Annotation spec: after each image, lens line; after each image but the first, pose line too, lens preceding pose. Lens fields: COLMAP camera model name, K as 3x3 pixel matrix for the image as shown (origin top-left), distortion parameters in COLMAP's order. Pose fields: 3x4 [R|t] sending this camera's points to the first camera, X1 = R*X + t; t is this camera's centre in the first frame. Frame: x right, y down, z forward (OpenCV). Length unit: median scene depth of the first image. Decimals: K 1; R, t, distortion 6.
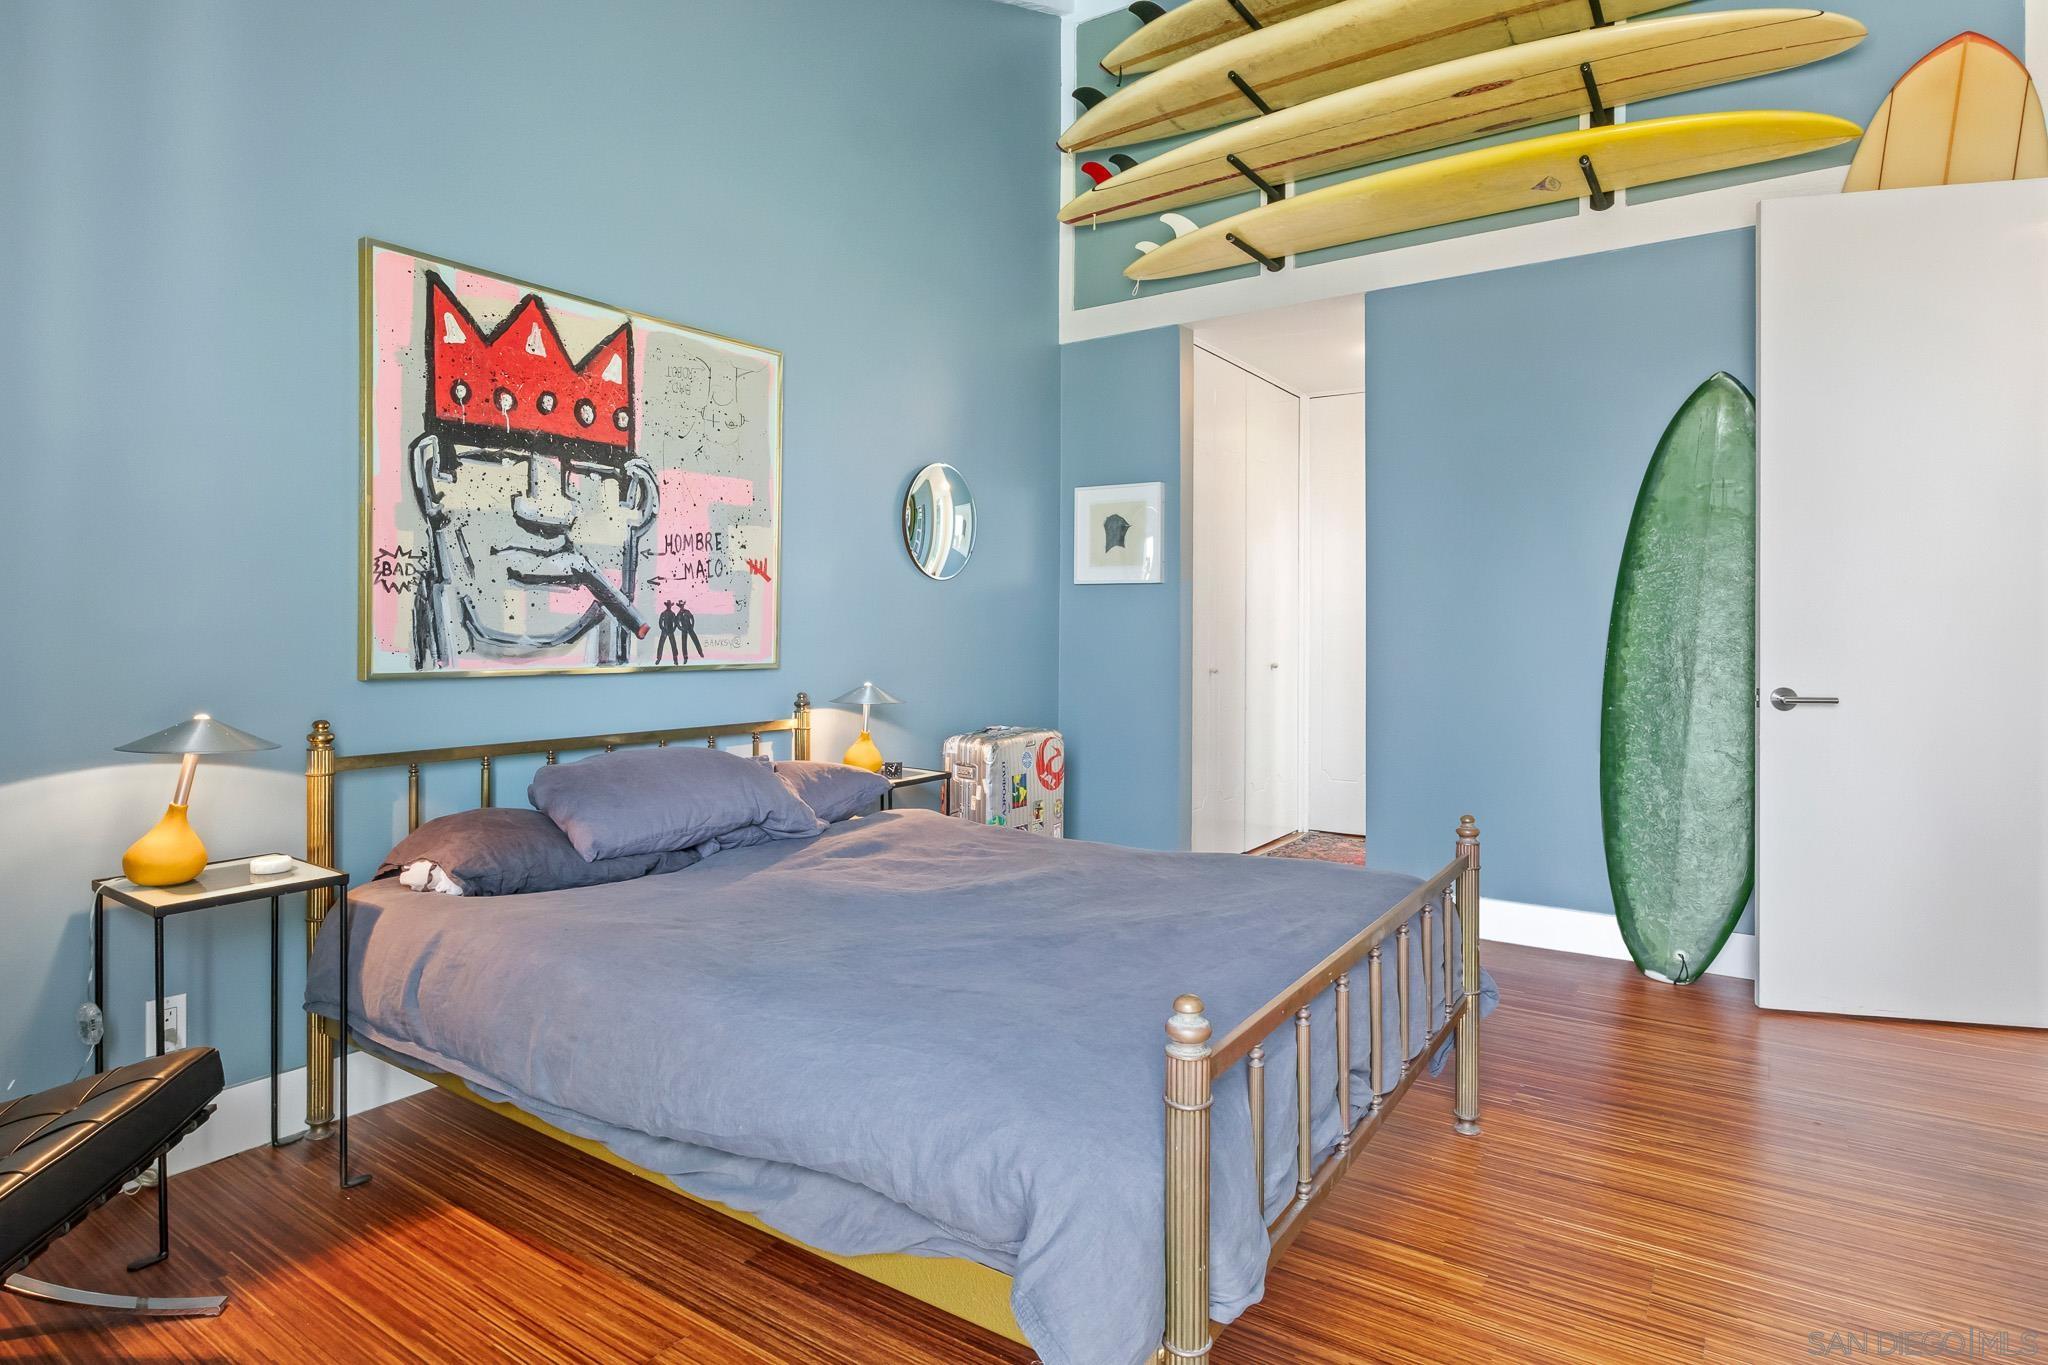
lens RADIAL K [[1077.5, 0, 1022.7], [0, 1077.5, 628.4], [0, 0, 1]] dist [0.000403, 0.000090]
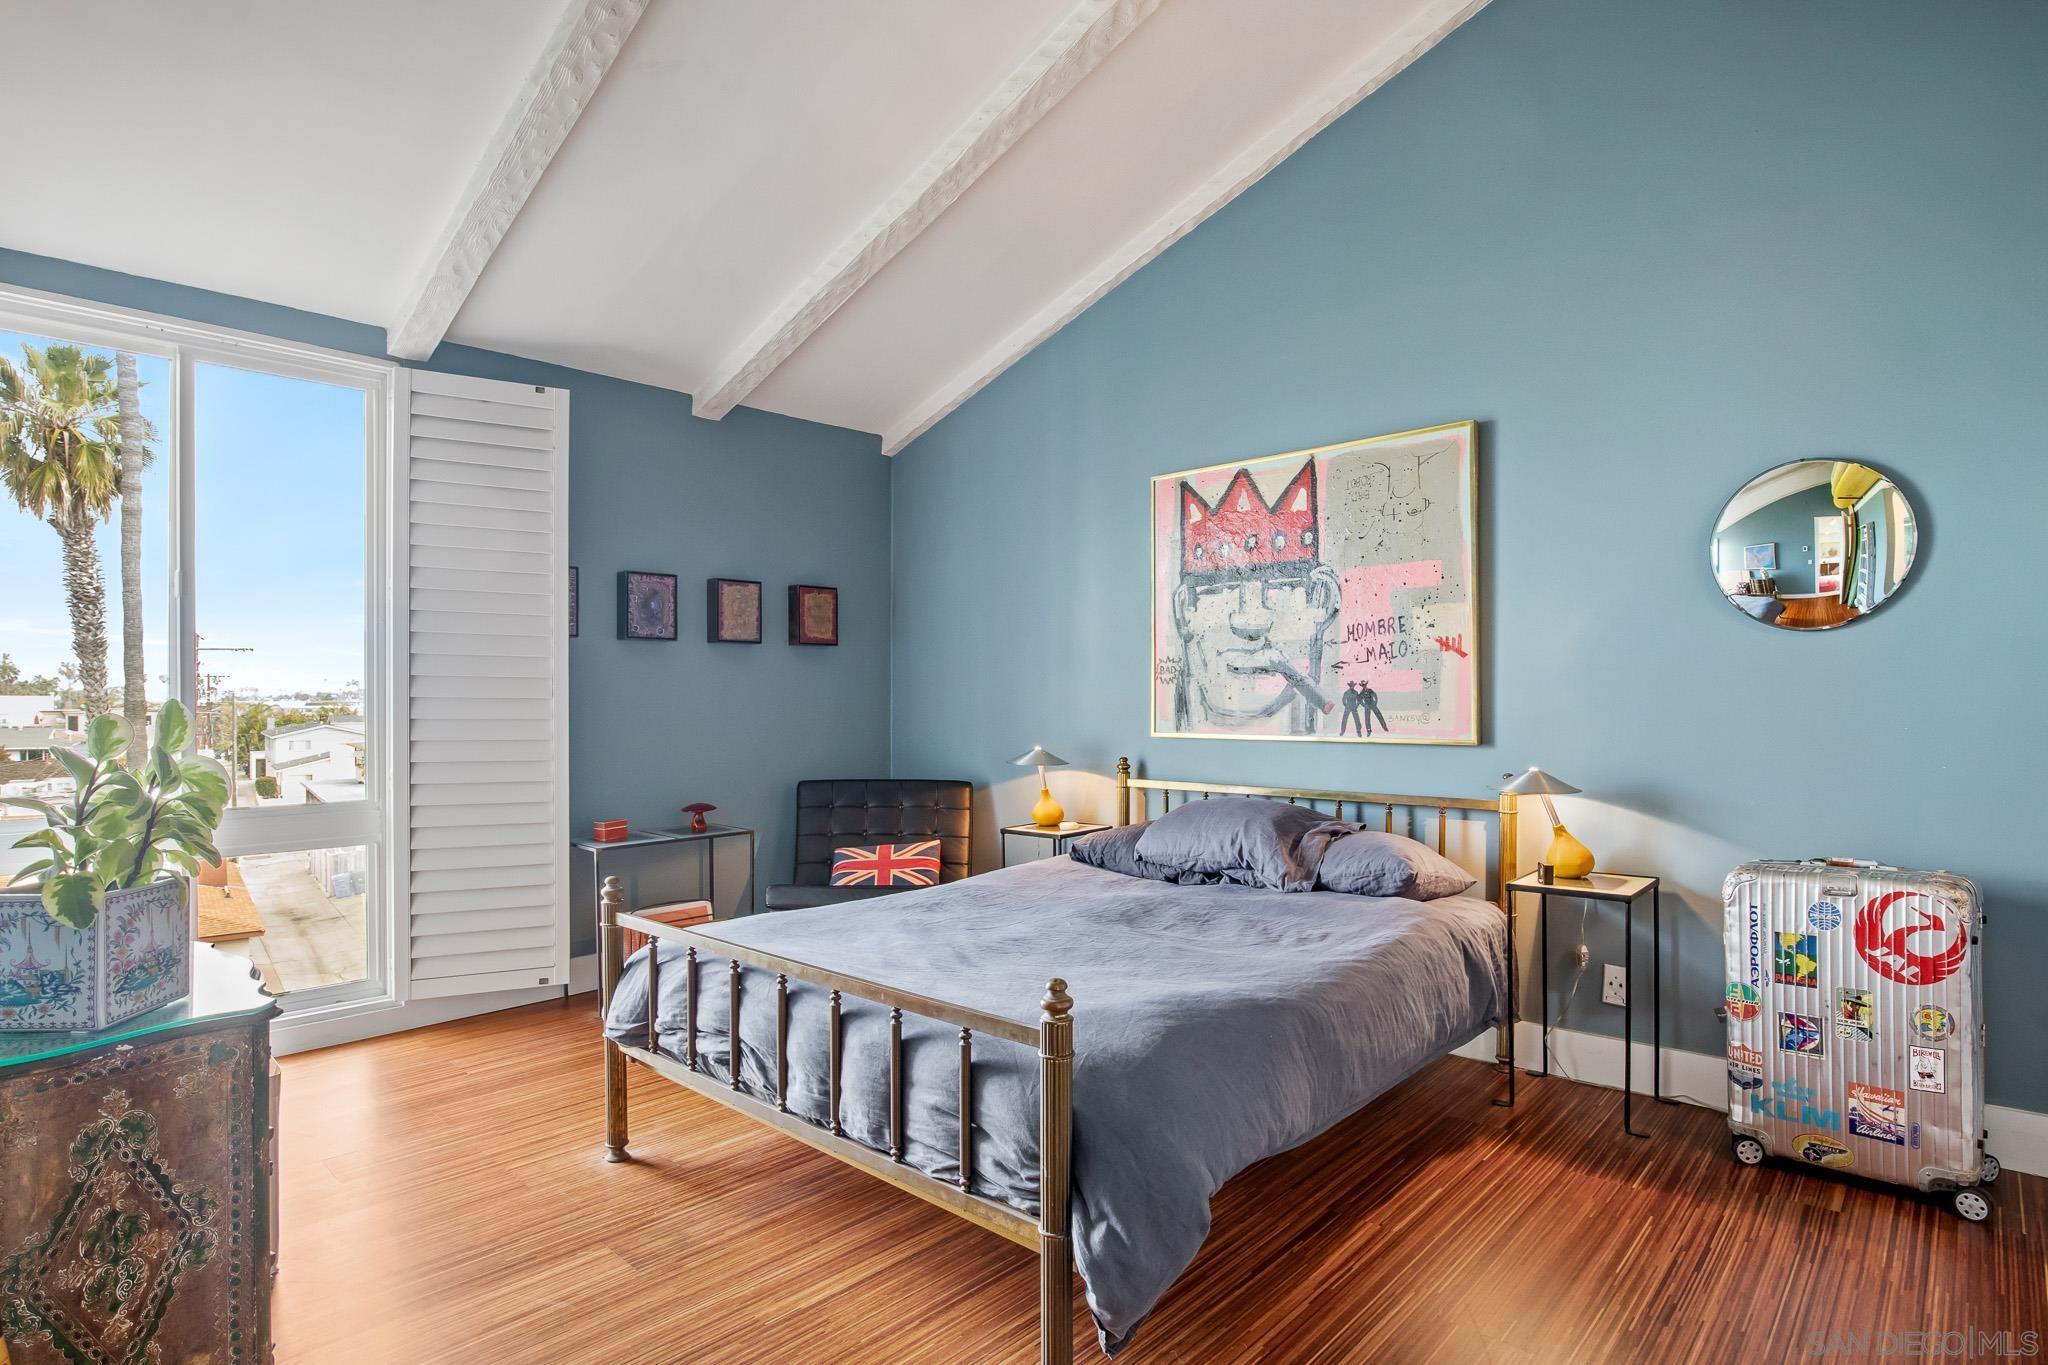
lens RADIAL K [[1084.7, 0, 1024.0], [0, 1084.7, 682.5], [0, 0, 1]] dist [-0.000963, -0.000040]
pose [[-0.130200, -0.014137, -0.991387, 0.915947], [0.010220, 0.999826, -0.015599, -0.010219], [0.991435, -0.012163, -0.130033, 0.834674]]
